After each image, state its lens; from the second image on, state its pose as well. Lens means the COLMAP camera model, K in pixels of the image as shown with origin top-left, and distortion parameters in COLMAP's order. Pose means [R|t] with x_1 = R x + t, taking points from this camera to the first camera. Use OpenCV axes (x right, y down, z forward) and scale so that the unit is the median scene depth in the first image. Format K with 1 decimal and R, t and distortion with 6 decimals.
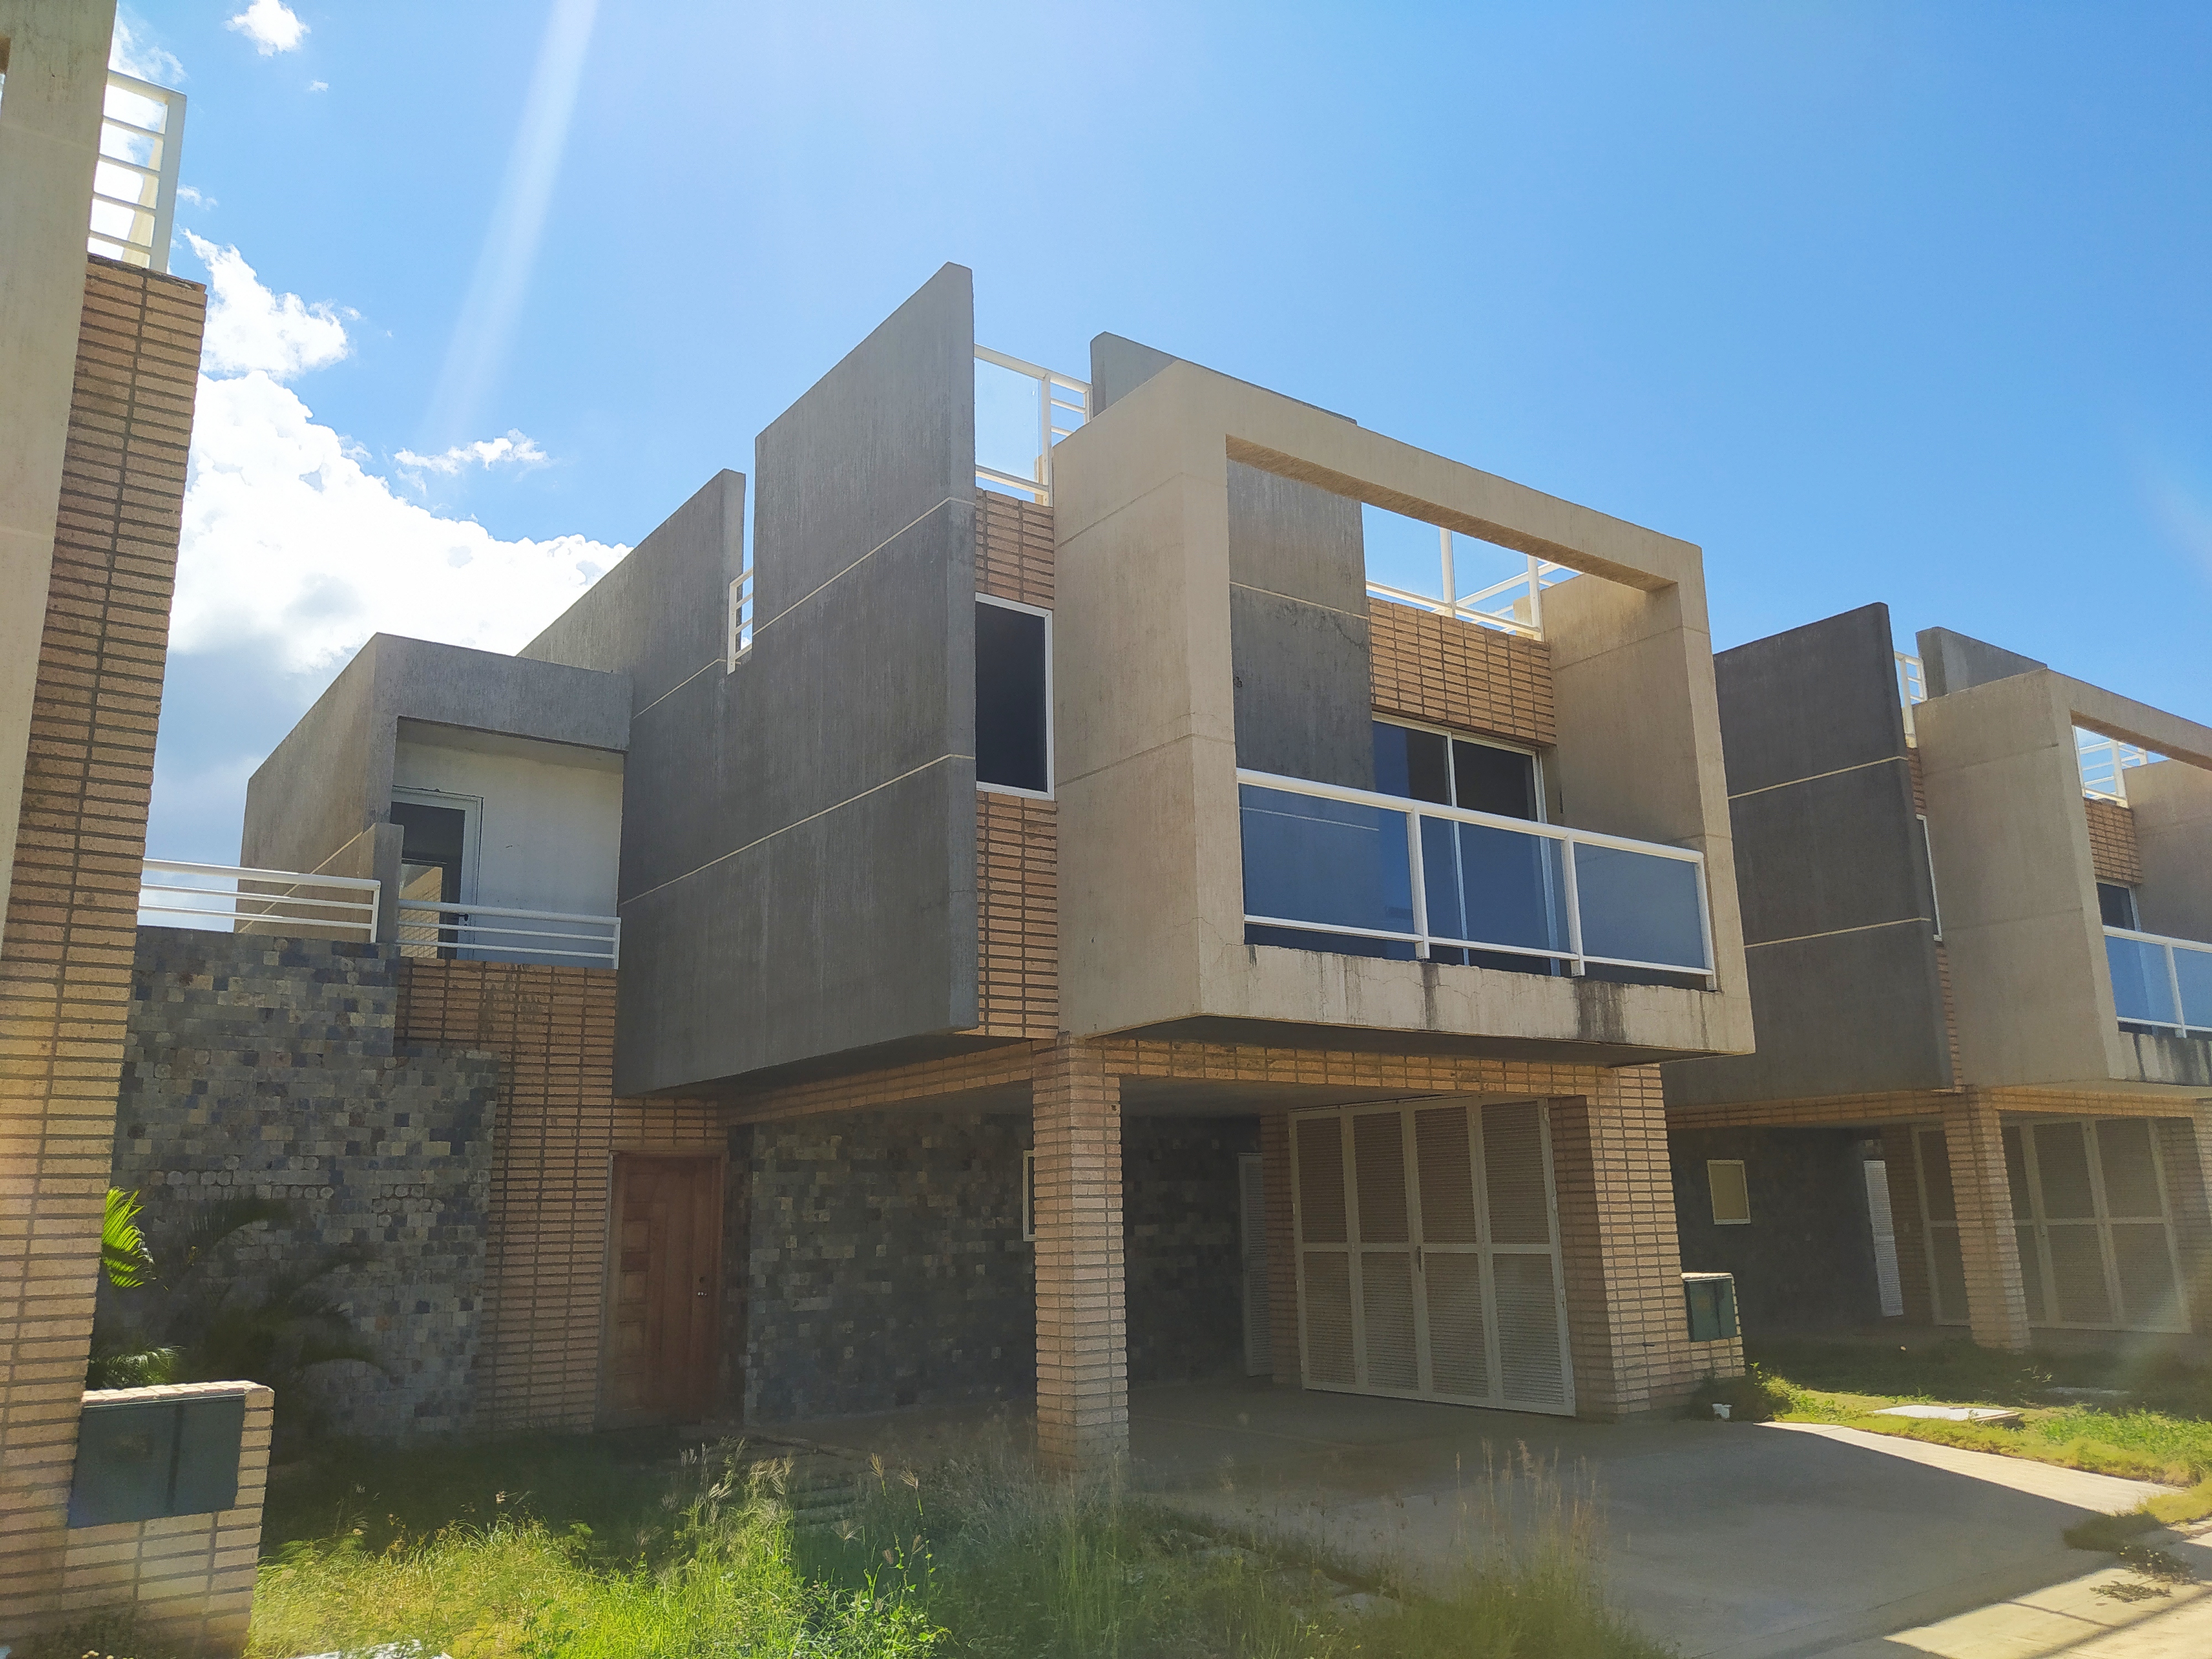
lens RADIAL K [[1694.6, 0, 1106.0], [0, 1694.6, 829.5], [0, 0, 1]] dist [-0.035725, -0.000335]
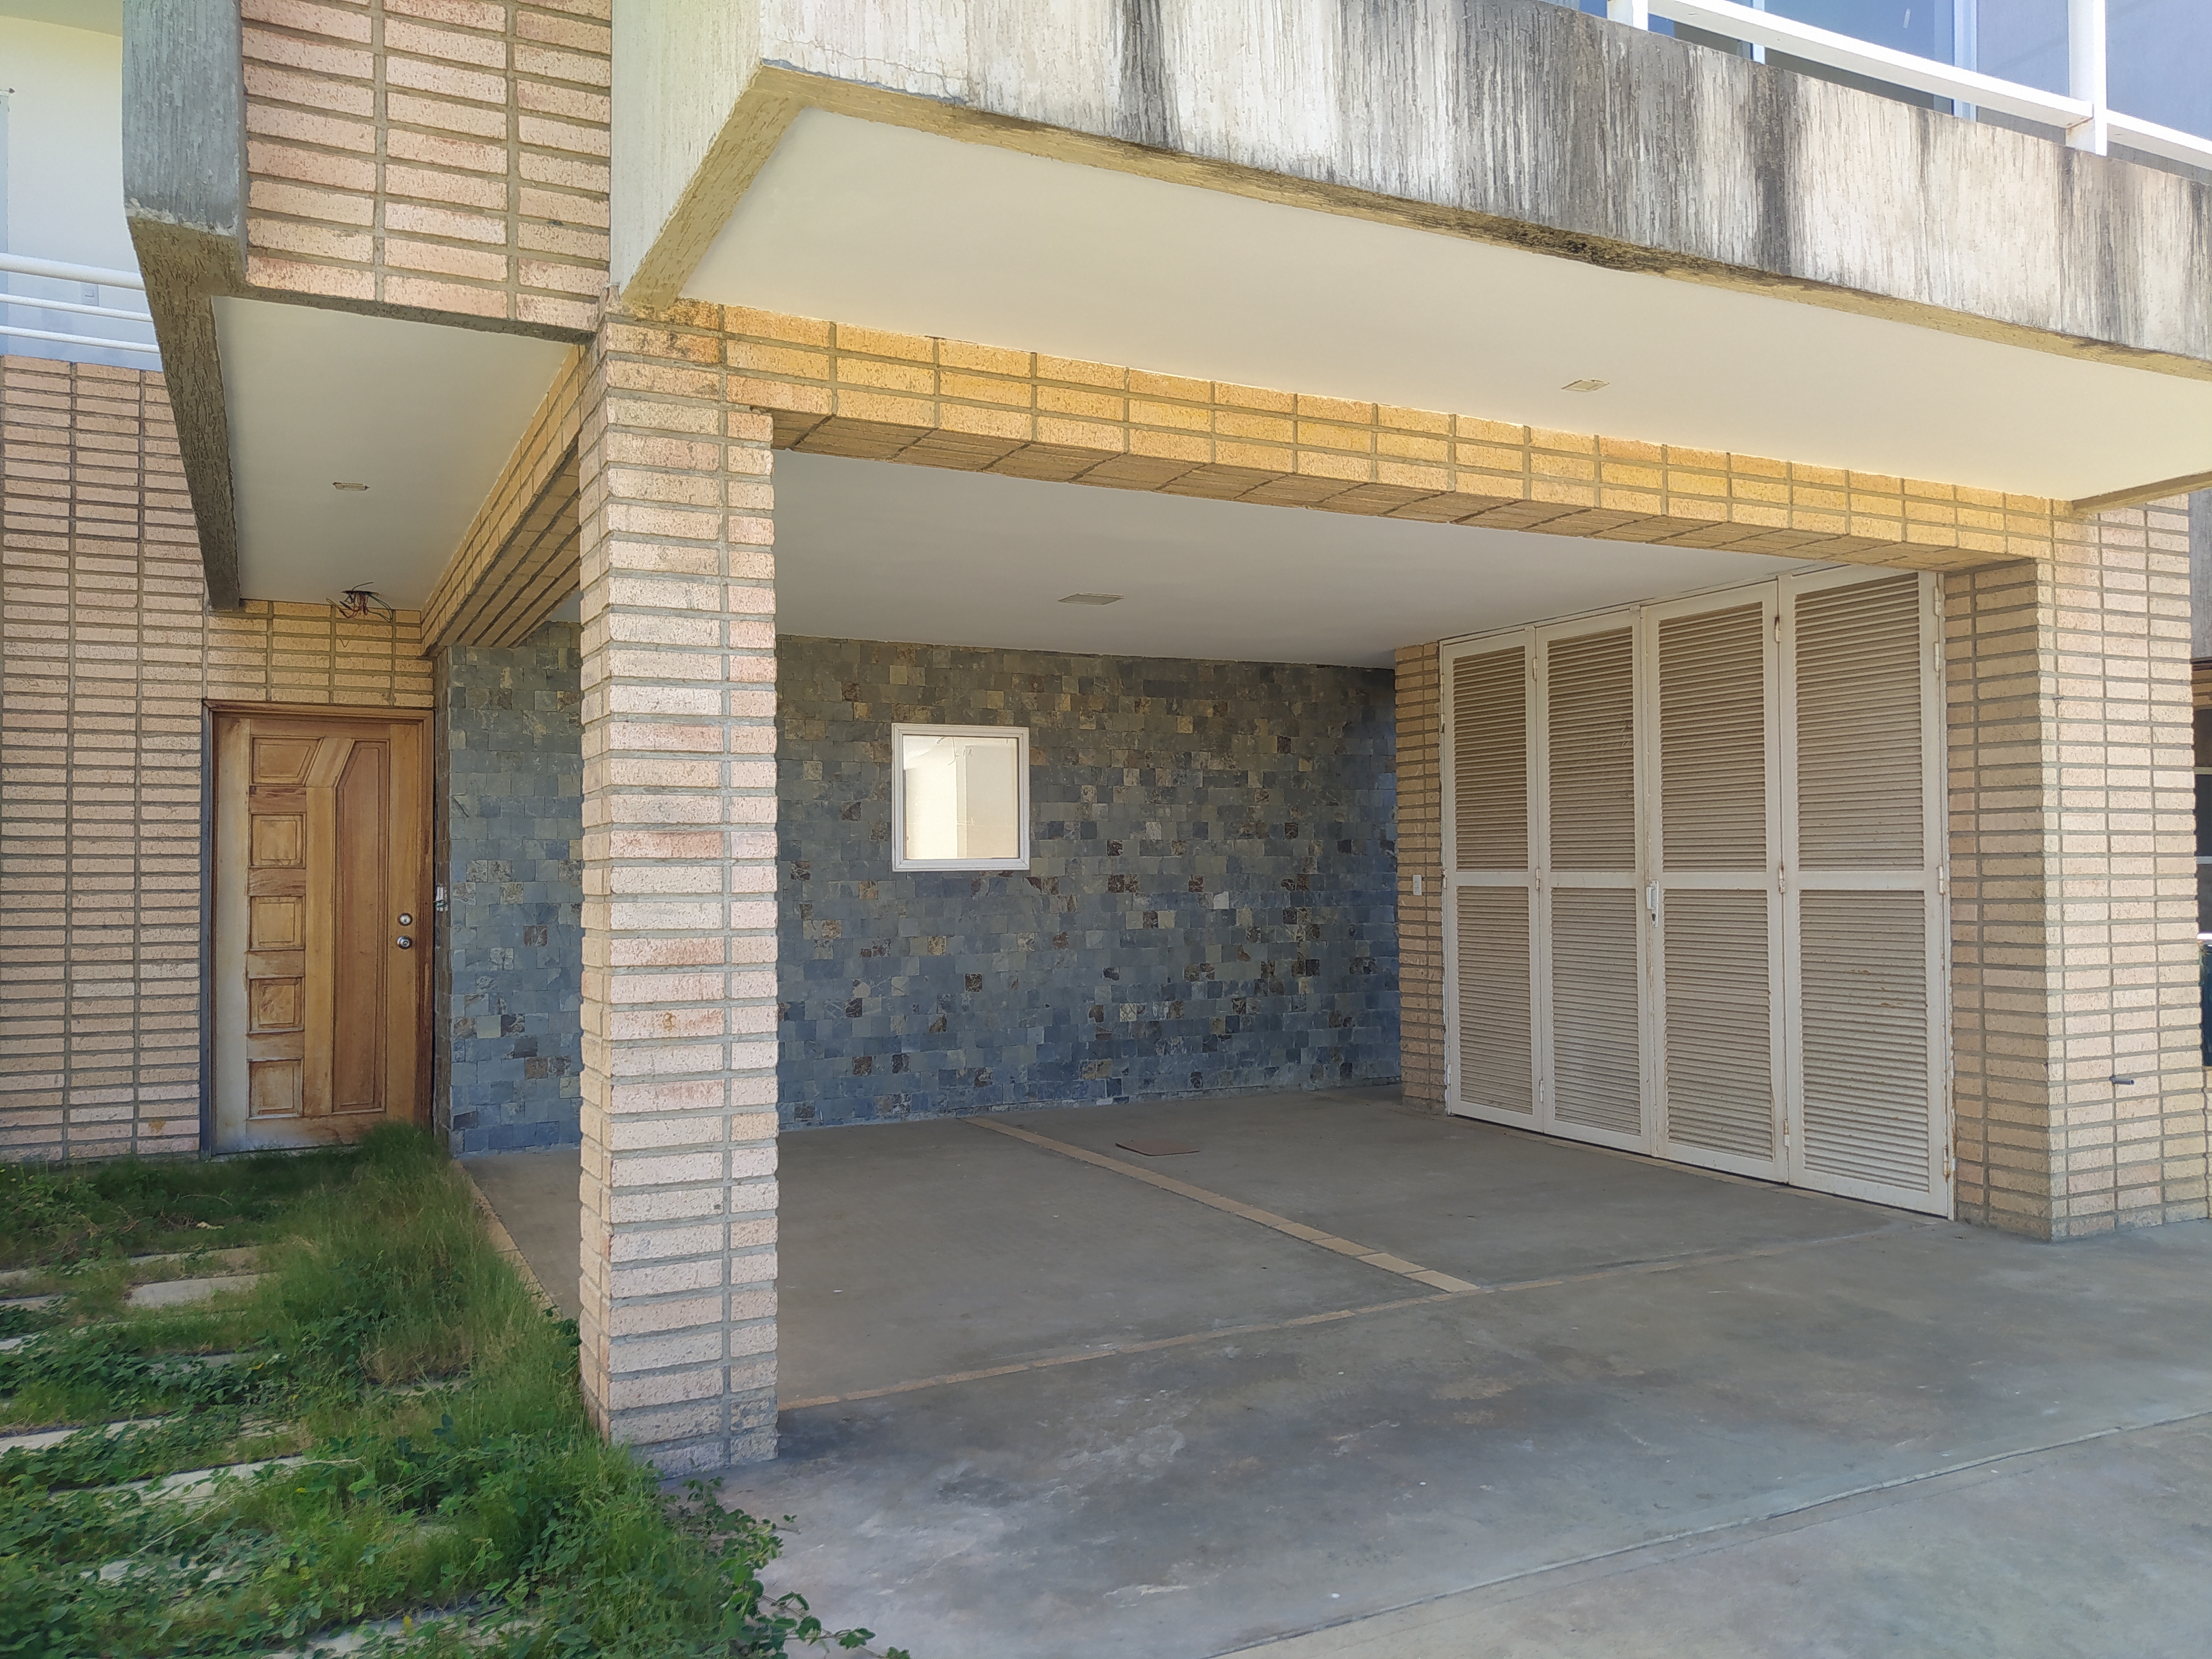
lens RADIAL K [[1694.6, 0, 1106.0], [0, 1694.6, 829.5], [0, 0, 1]] dist [-0.035725, -0.000335]
pose [[0.983875, 0.007491, -0.178701, 0.114702], [0.029656, 0.978460, 0.204297, 0.123249], [0.176382, -0.206302, 0.962460, 0.478945]]
